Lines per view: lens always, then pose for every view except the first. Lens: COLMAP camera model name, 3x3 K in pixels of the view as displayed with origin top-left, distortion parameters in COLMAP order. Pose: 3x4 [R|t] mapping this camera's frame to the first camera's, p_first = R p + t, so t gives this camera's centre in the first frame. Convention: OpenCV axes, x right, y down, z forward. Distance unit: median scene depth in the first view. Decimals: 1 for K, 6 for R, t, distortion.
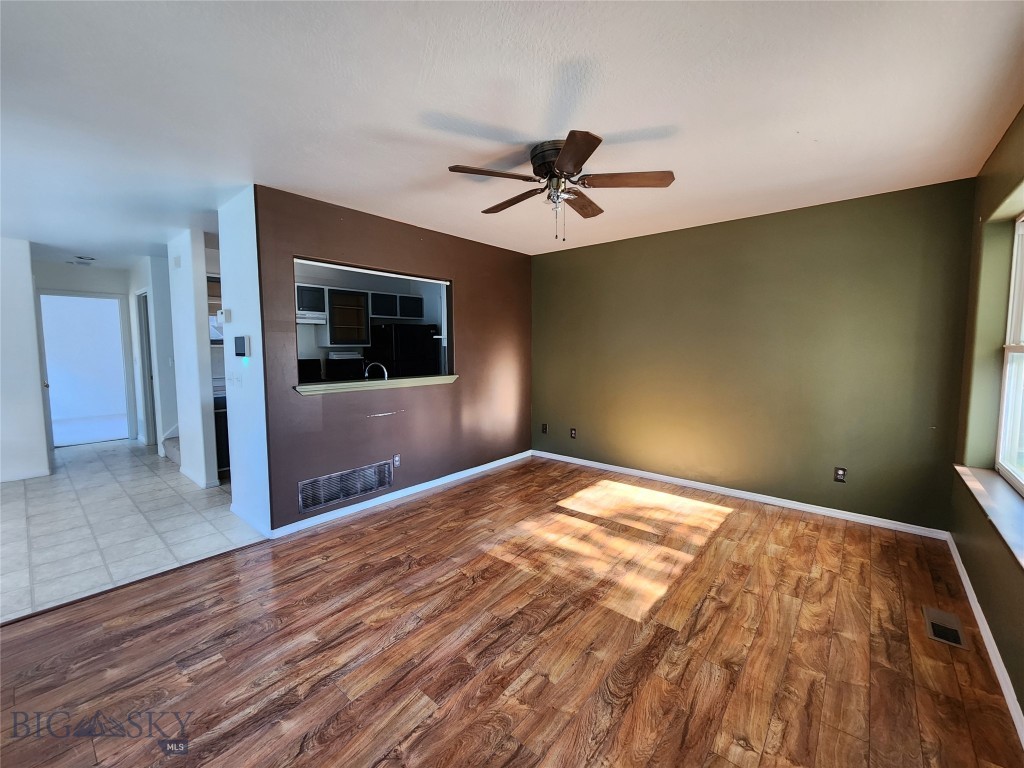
lens RADIAL K [[418.8, 0, 514.9], [0, 418.8, 384.6], [0, 0, 1]] dist [-0.000217, -0.000352]
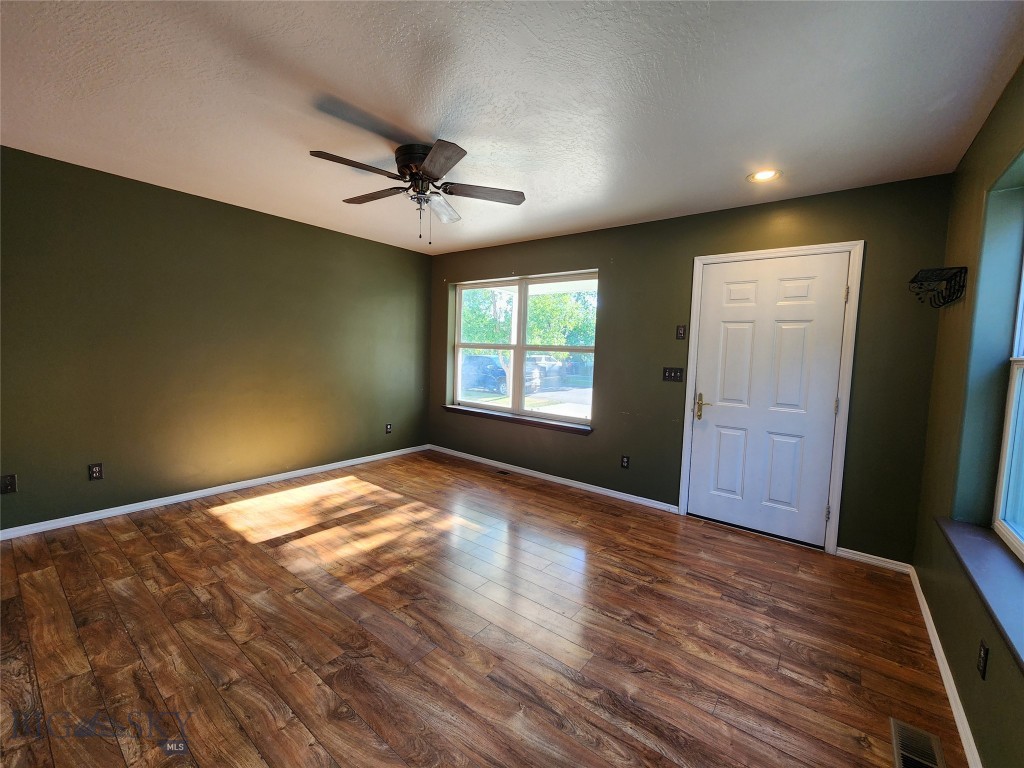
lens RADIAL K [[418.8, 0, 513.6], [0, 418.8, 381.2], [0, 0, 1]] dist [-0.000217, -0.000352]
pose [[-0.035115, -0.075990, 0.996490, -0.797860], [0.056903, 0.995335, 0.077907, -0.047489], [-0.997762, 0.059439, -0.030627, 0.659001]]
